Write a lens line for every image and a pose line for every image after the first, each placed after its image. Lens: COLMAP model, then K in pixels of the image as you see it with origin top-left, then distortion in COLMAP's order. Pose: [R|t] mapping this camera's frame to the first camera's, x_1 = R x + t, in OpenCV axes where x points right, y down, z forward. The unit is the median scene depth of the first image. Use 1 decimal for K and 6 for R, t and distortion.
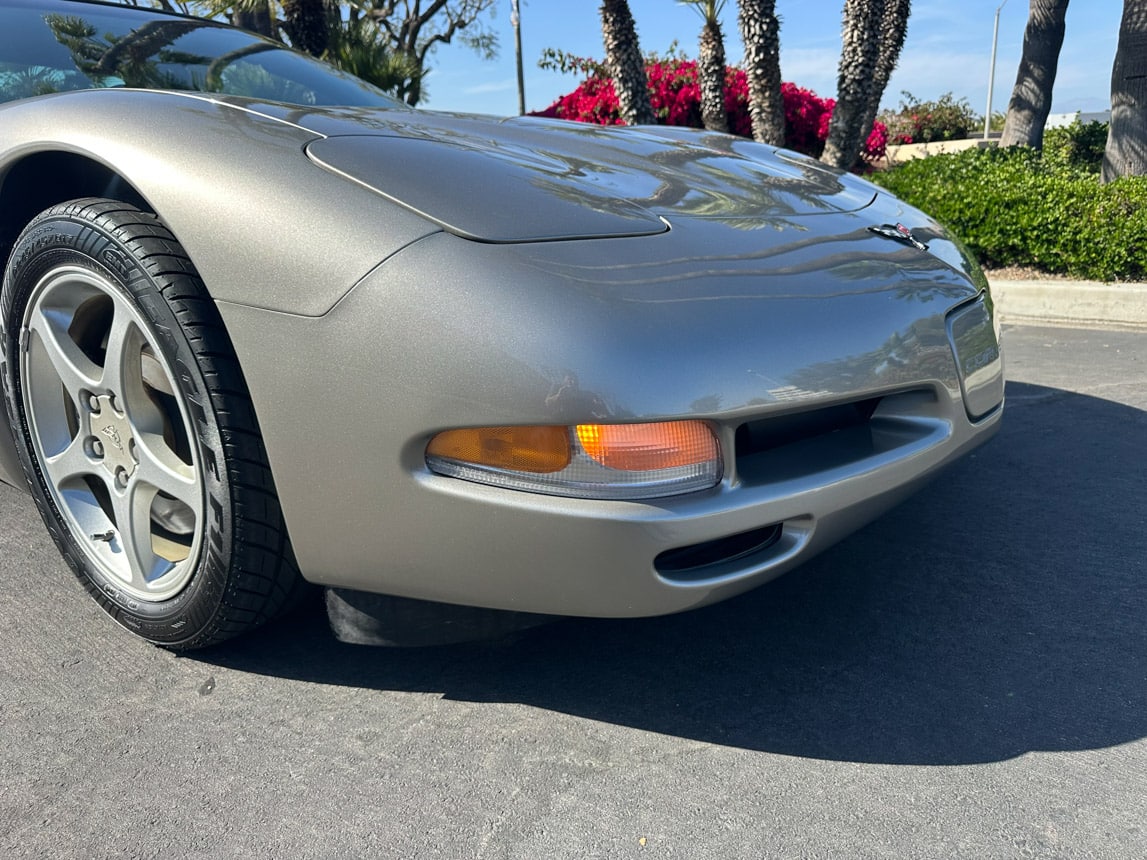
lens RADIAL K [[831.7, 0, 569.1], [0, 831.7, 430.2], [0, 0, 1]] dist [0.032322, -0.063110]
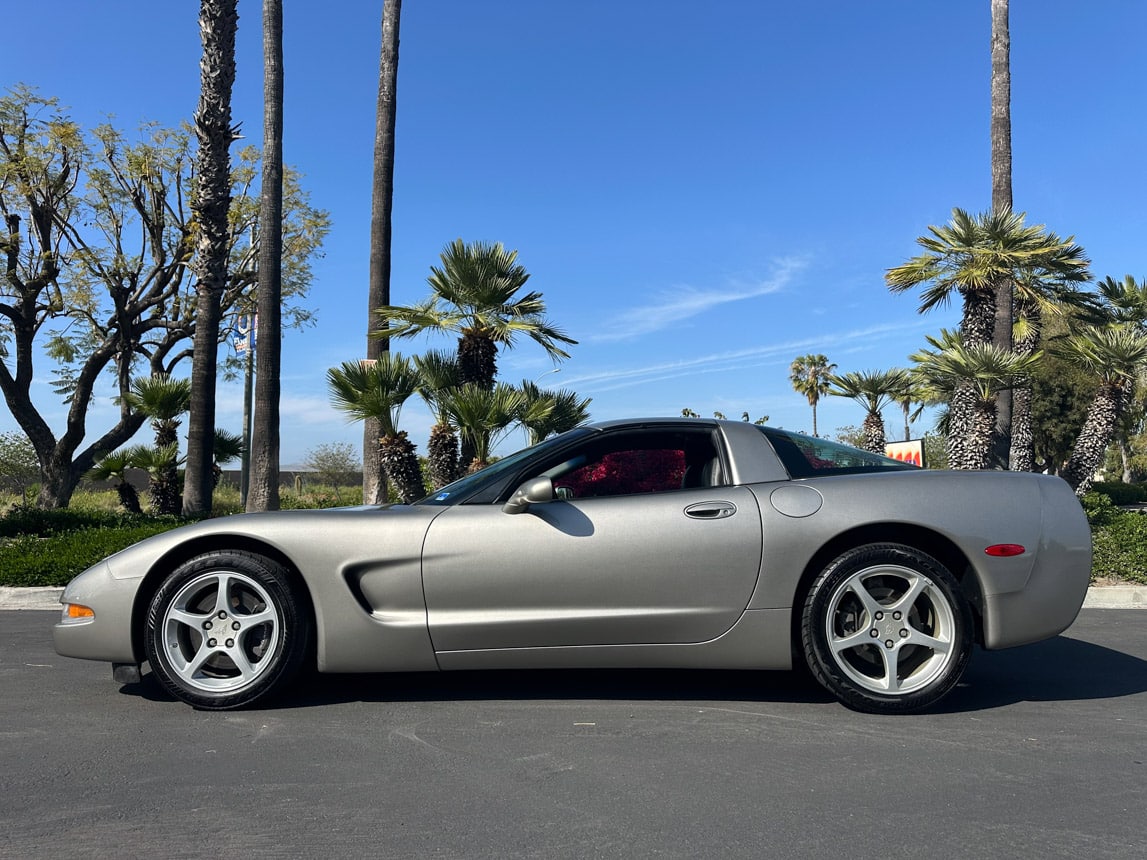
lens RADIAL K [[815.7, 0, 573.5], [0, 815.7, 430.0], [0, 0, 1]] dist [0.002750, -0.000893]
pose [[0.809034, 0.093600, 0.580262, -1.412903], [0.129969, 0.934311, -0.331920, -0.090673], [-0.573213, 0.343951, 0.743724, 0.368723]]
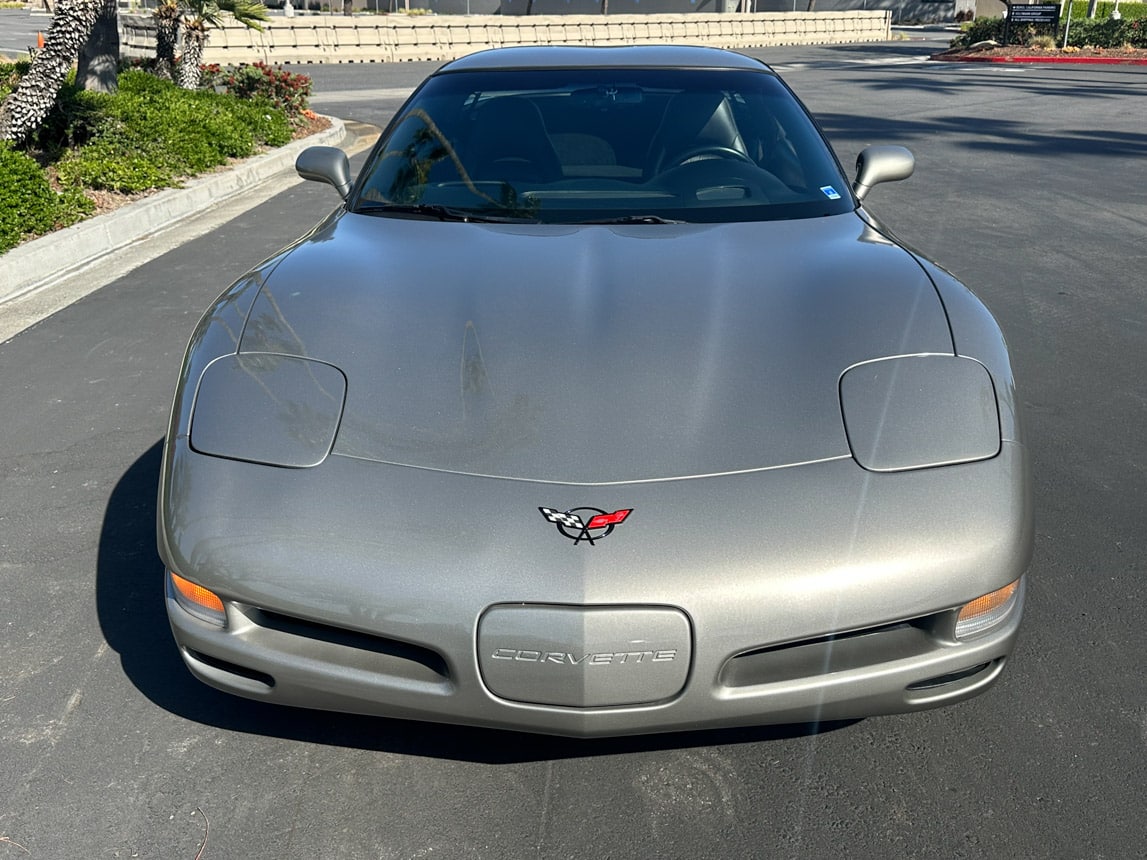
lens RADIAL K [[1102.6, 0, 567.7], [0, 1102.6, 430.5], [0, 0, 1]] dist [0.070786, -0.121931]
pose [[-0.576777, -0.249160, 0.777977, -1.550330], [0.250113, 0.852752, 0.458538, -0.504391], [-0.777671, 0.459056, -0.429529, 1.444669]]
